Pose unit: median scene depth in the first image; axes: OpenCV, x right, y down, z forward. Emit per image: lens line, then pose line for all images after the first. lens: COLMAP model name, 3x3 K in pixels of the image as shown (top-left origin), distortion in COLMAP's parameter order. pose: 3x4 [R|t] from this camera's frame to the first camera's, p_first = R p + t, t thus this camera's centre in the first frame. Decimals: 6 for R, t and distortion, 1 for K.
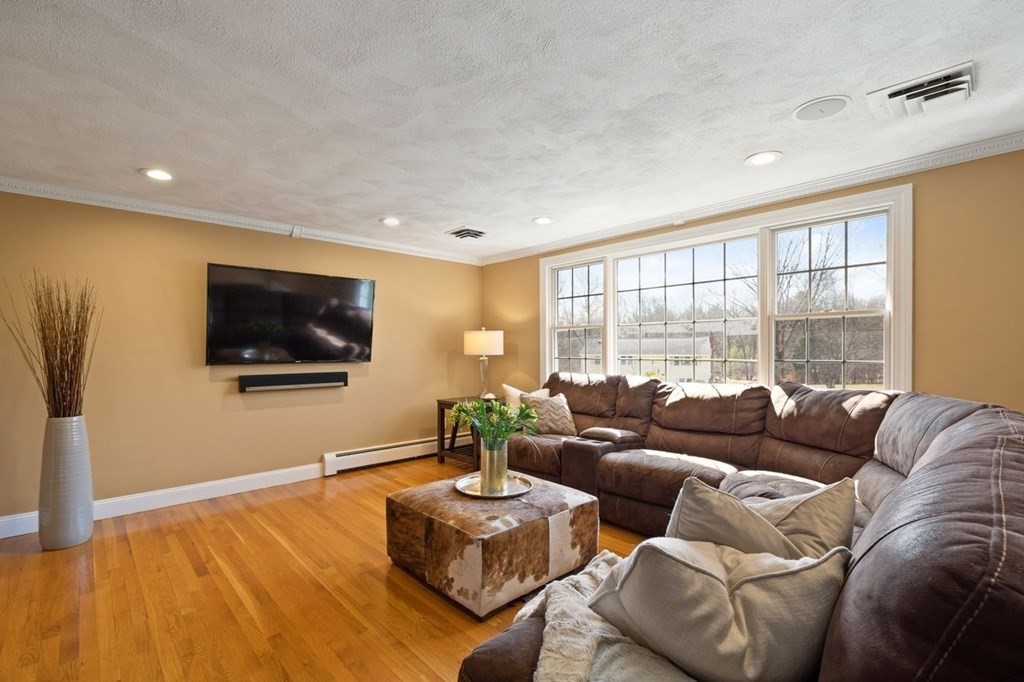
lens RADIAL K [[473.5, 0, 507.0], [0, 473.5, 350.3], [0, 0, 1]] dist [0.005083, -0.001657]
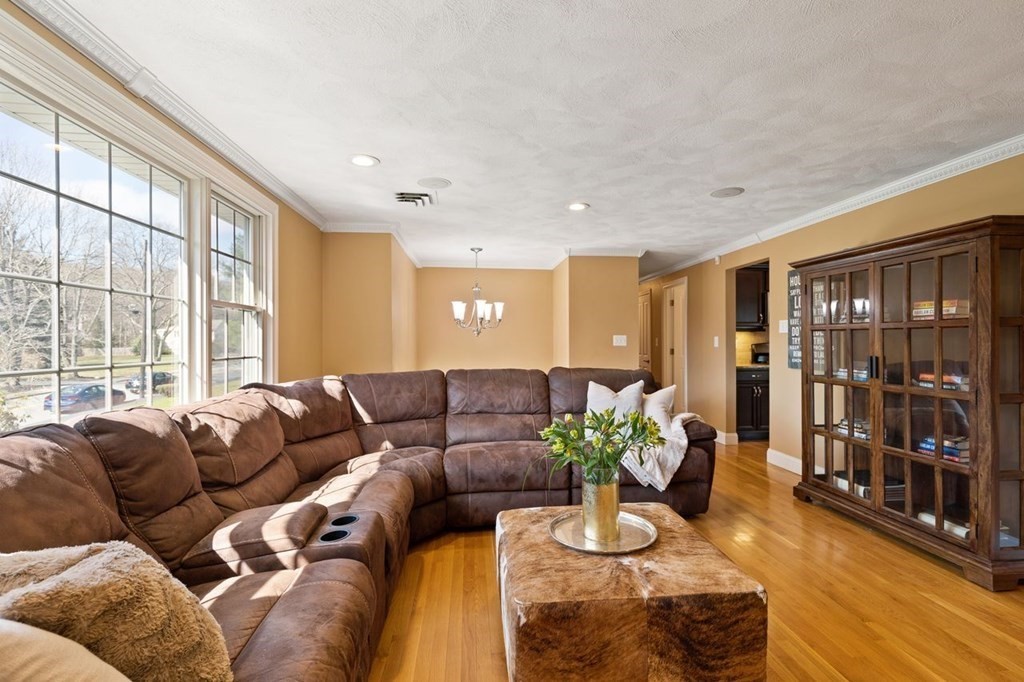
lens RADIAL K [[473.5, 0, 542.2], [0, 473.5, 334.7], [0, 0, 1]] dist [0.005083, -0.001657]
pose [[-0.822959, 0.018209, 0.567809, -0.285329], [0.010451, 0.999802, -0.016915, -0.000627], [-0.568005, -0.007986, -0.822986, 1.285595]]
